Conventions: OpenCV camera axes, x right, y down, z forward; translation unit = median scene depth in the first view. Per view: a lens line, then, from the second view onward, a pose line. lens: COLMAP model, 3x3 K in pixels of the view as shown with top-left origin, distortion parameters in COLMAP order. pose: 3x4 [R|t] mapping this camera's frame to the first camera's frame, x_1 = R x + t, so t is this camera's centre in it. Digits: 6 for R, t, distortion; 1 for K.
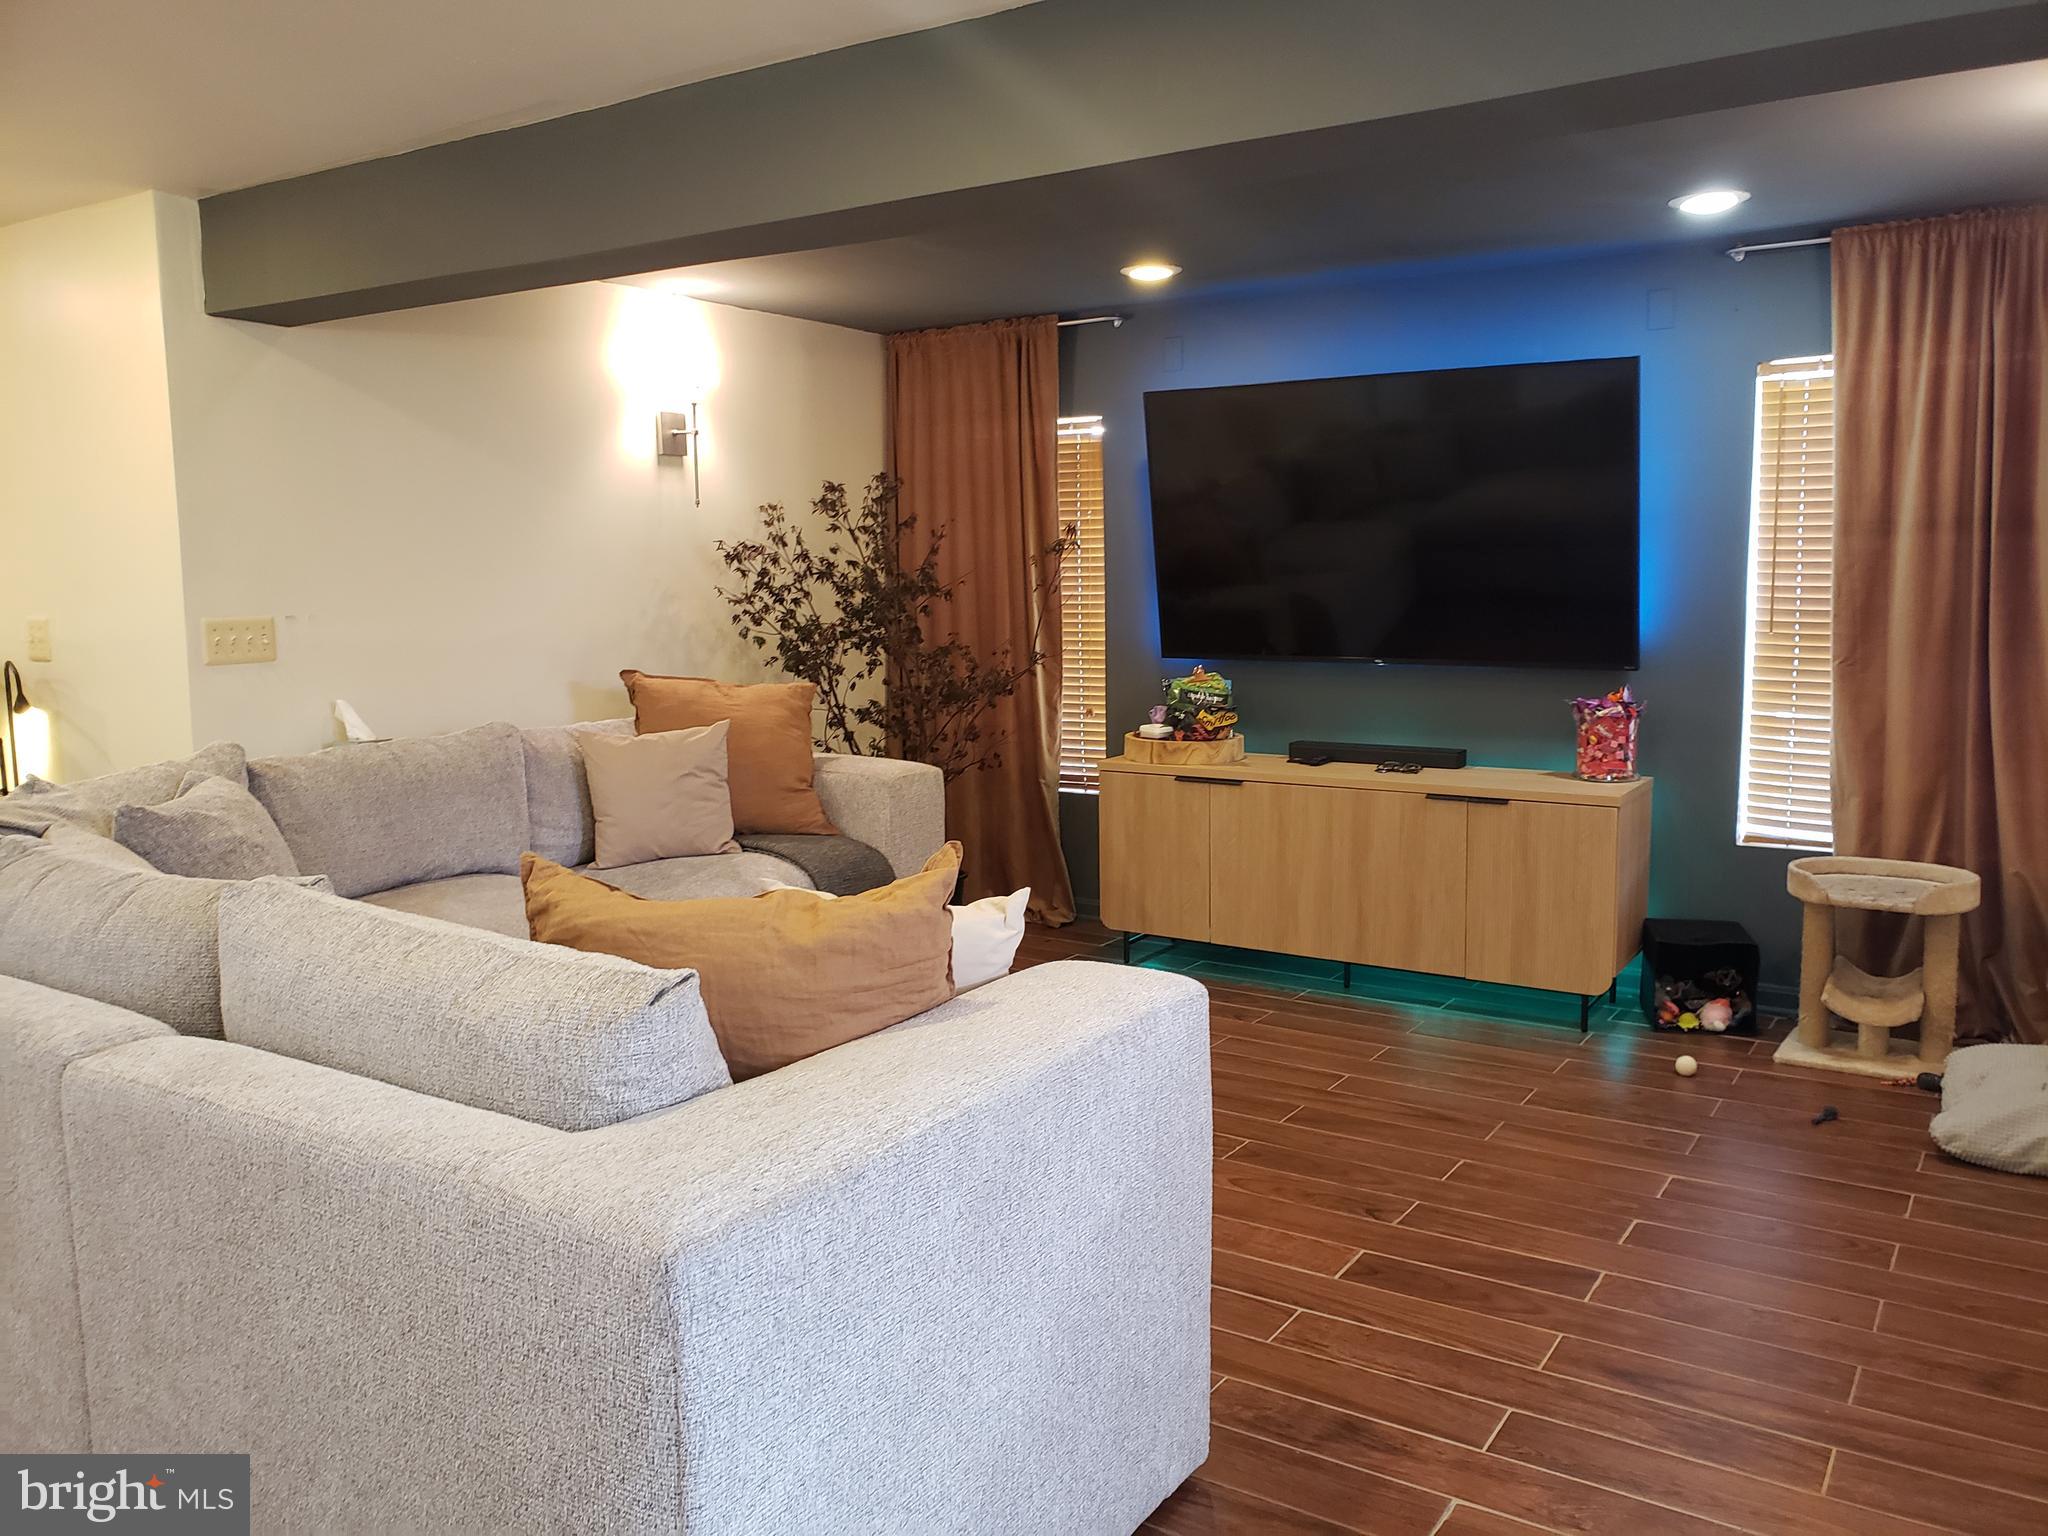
lens RADIAL K [[1578.7, 0, 1021.9], [0, 1578.7, 756.0], [0, 0, 1]] dist [0.148503, -0.265054]
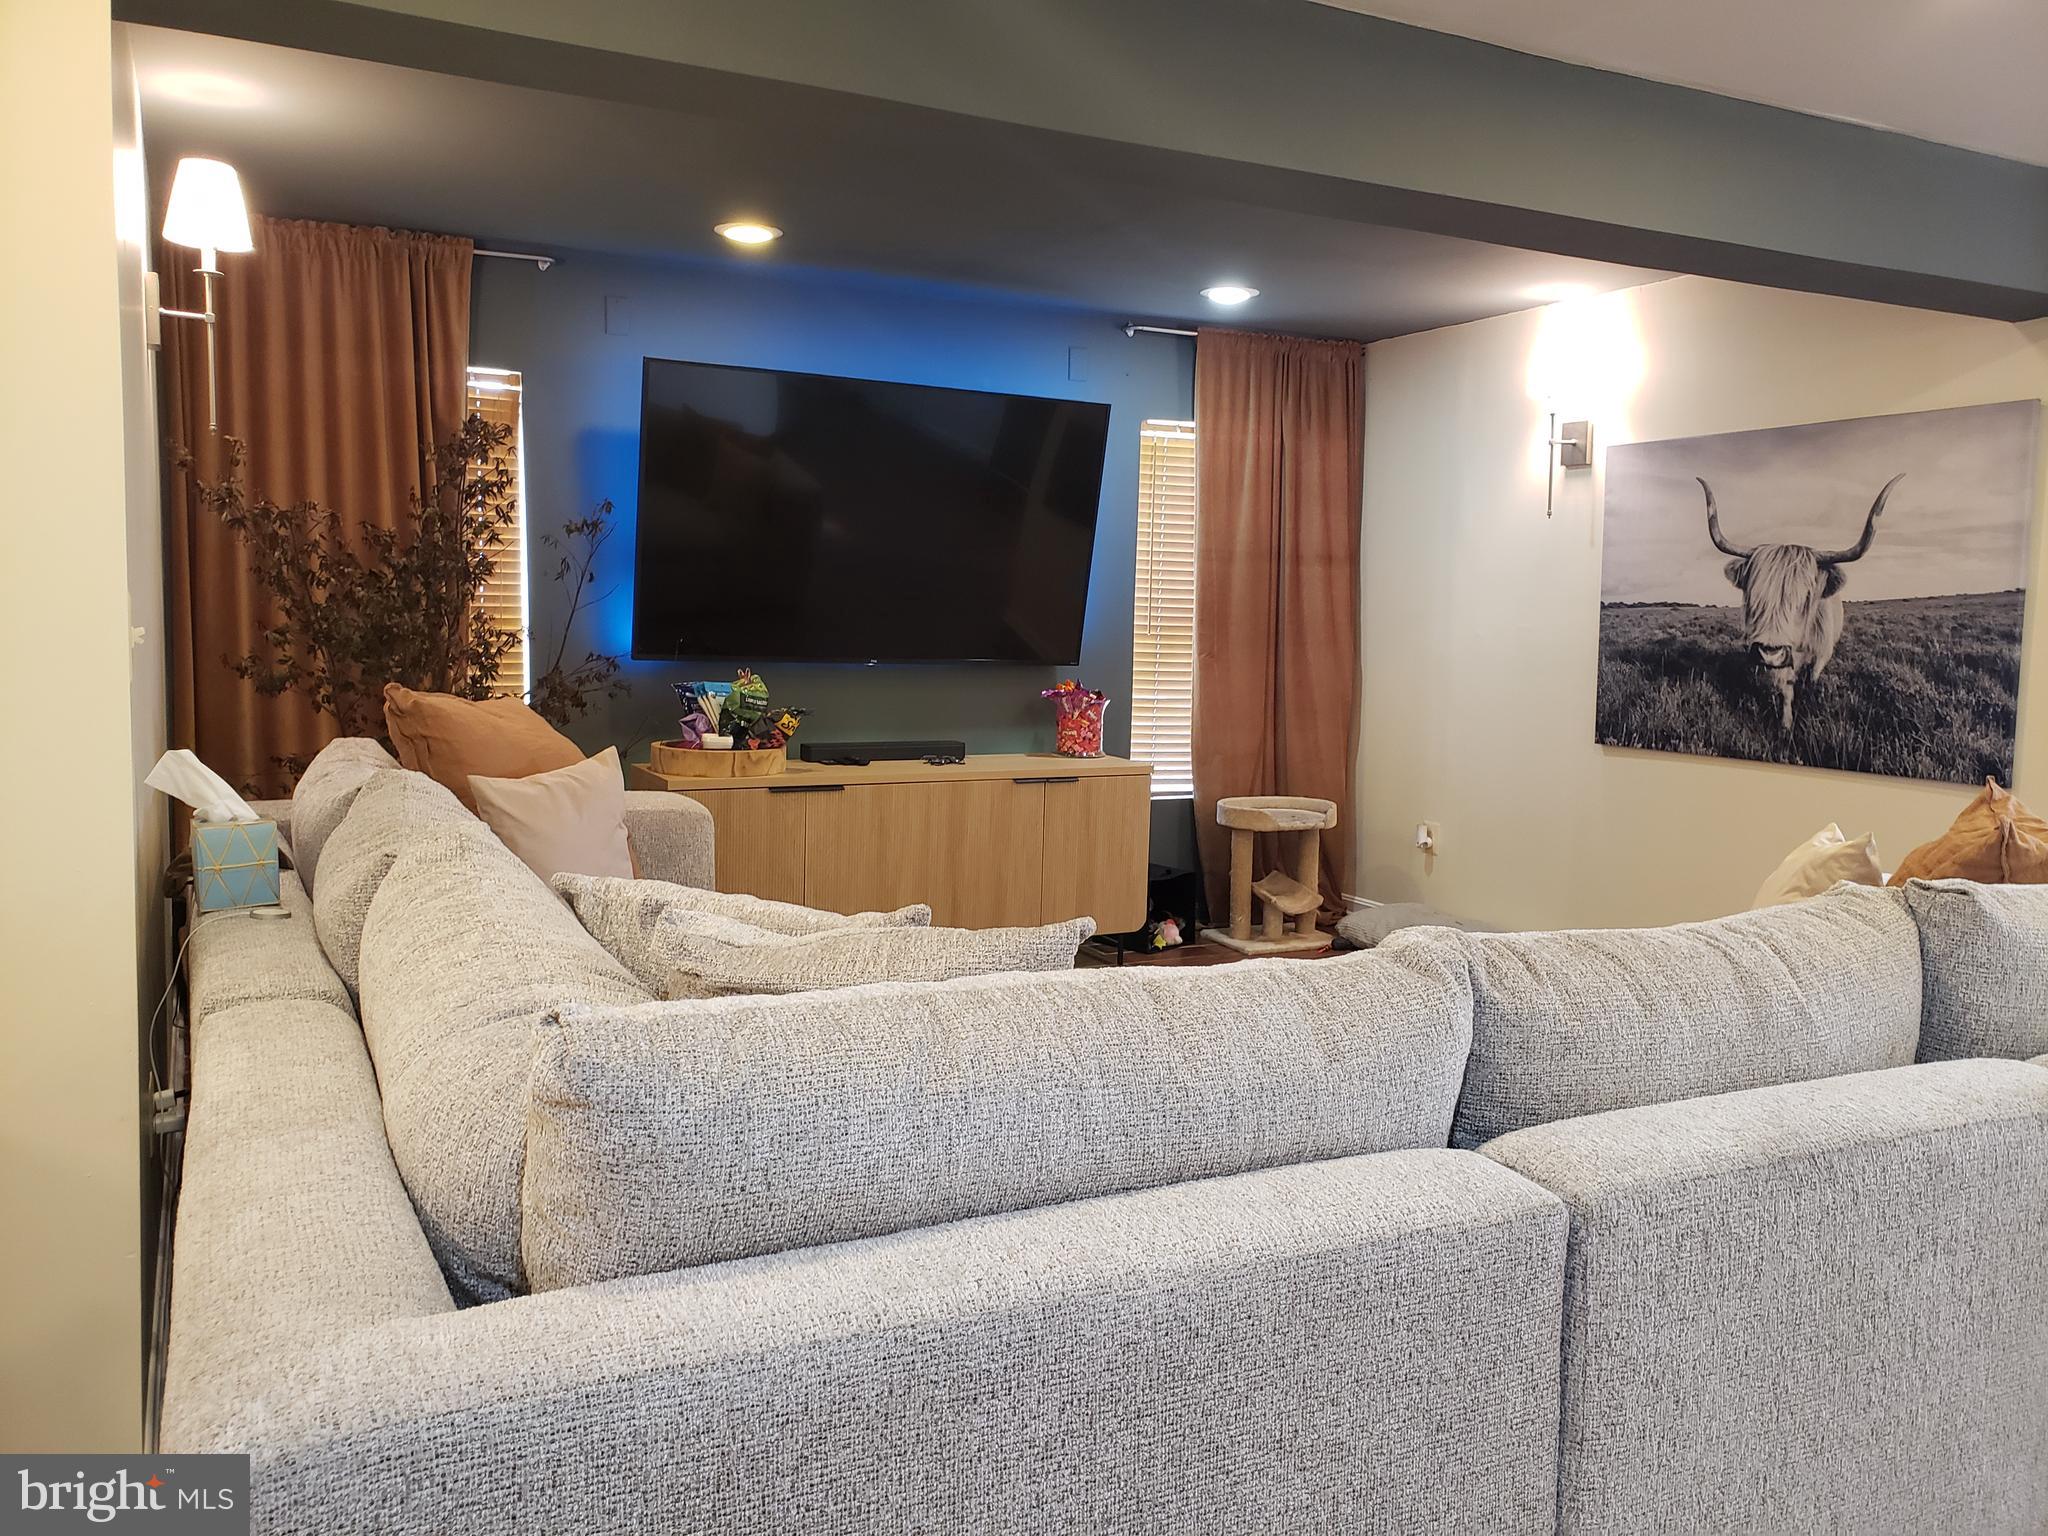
lens RADIAL K [[1582.6, 0, 997.5], [0, 1582.6, 761.9], [0, 0, 1]] dist [0.074563, -0.067406]
pose [[0.522504, -0.075643, 0.849275, -0.623002], [0.063705, 0.996736, 0.049584, -0.040136], [-0.850254, 0.028195, 0.525618, 0.399962]]
